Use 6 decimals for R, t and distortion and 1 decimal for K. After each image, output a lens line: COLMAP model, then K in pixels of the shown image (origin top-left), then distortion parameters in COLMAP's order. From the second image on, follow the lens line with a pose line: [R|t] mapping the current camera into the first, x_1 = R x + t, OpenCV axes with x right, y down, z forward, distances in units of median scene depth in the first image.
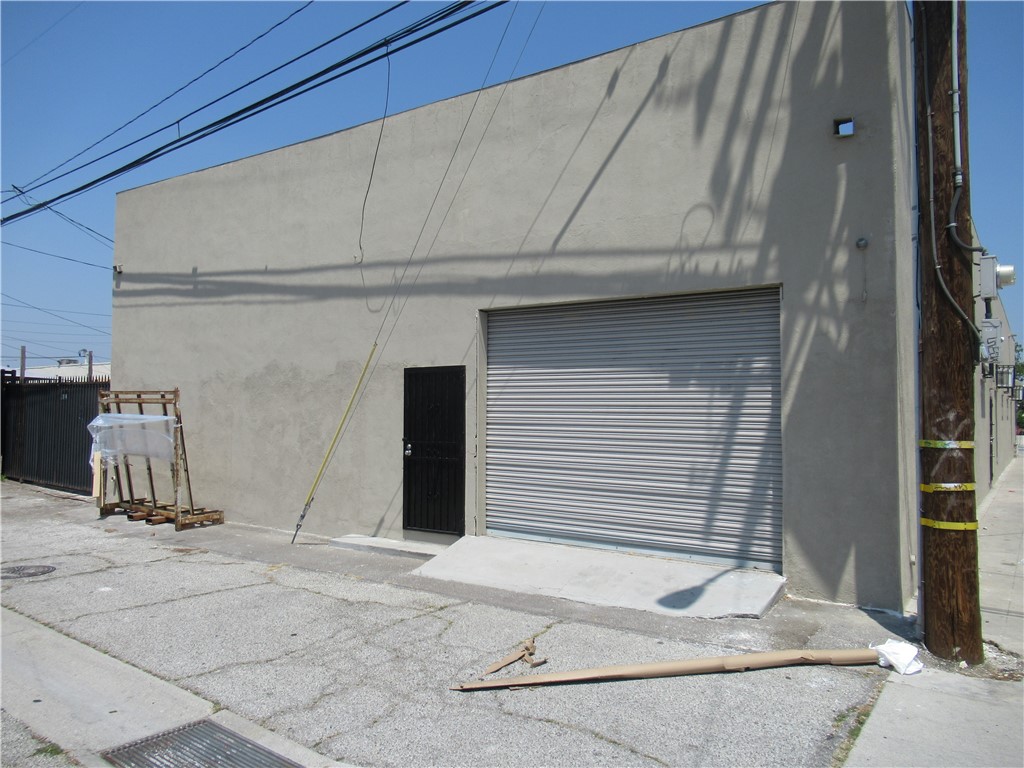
lens RADIAL K [[760.9, 0, 514.8], [0, 760.9, 385.1], [0, 0, 1]] dist [-0.011170, 0.001823]
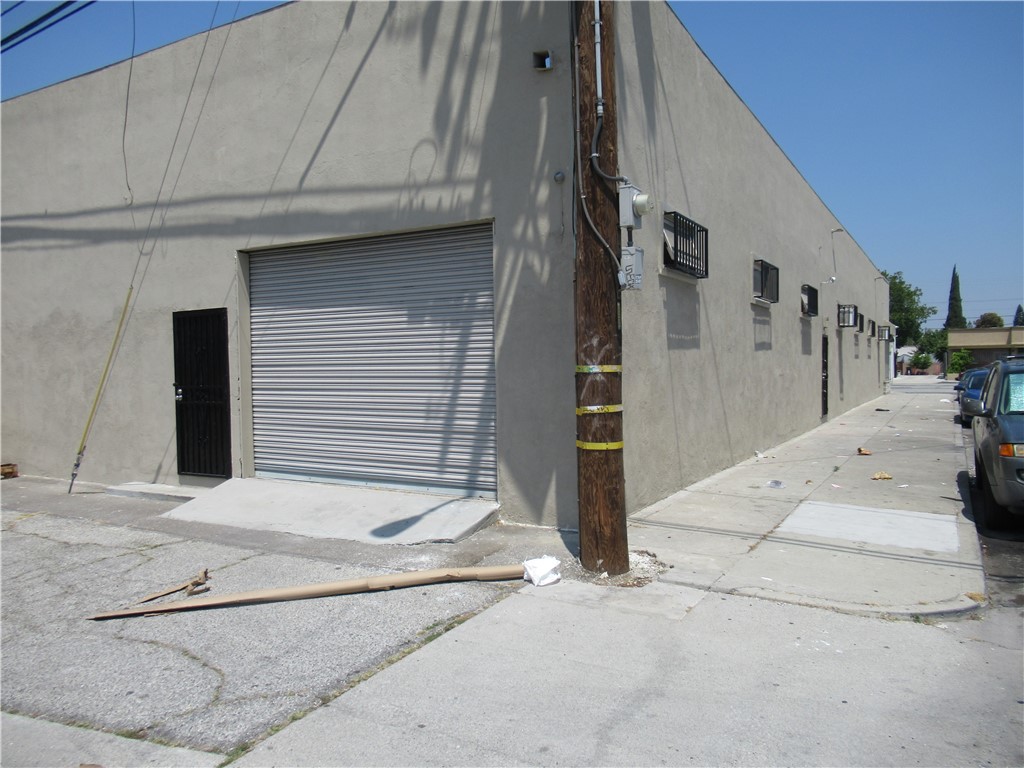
lens RADIAL K [[760.9, 0, 511.7], [0, 760.9, 385.0], [0, 0, 1]] dist [-0.011170, 0.001823]
pose [[0.996294, -0.024450, 0.082469, 0.266660], [0.019231, 0.997797, 0.063497, 0.022681], [-0.083840, -0.061676, 0.994569, -0.023688]]
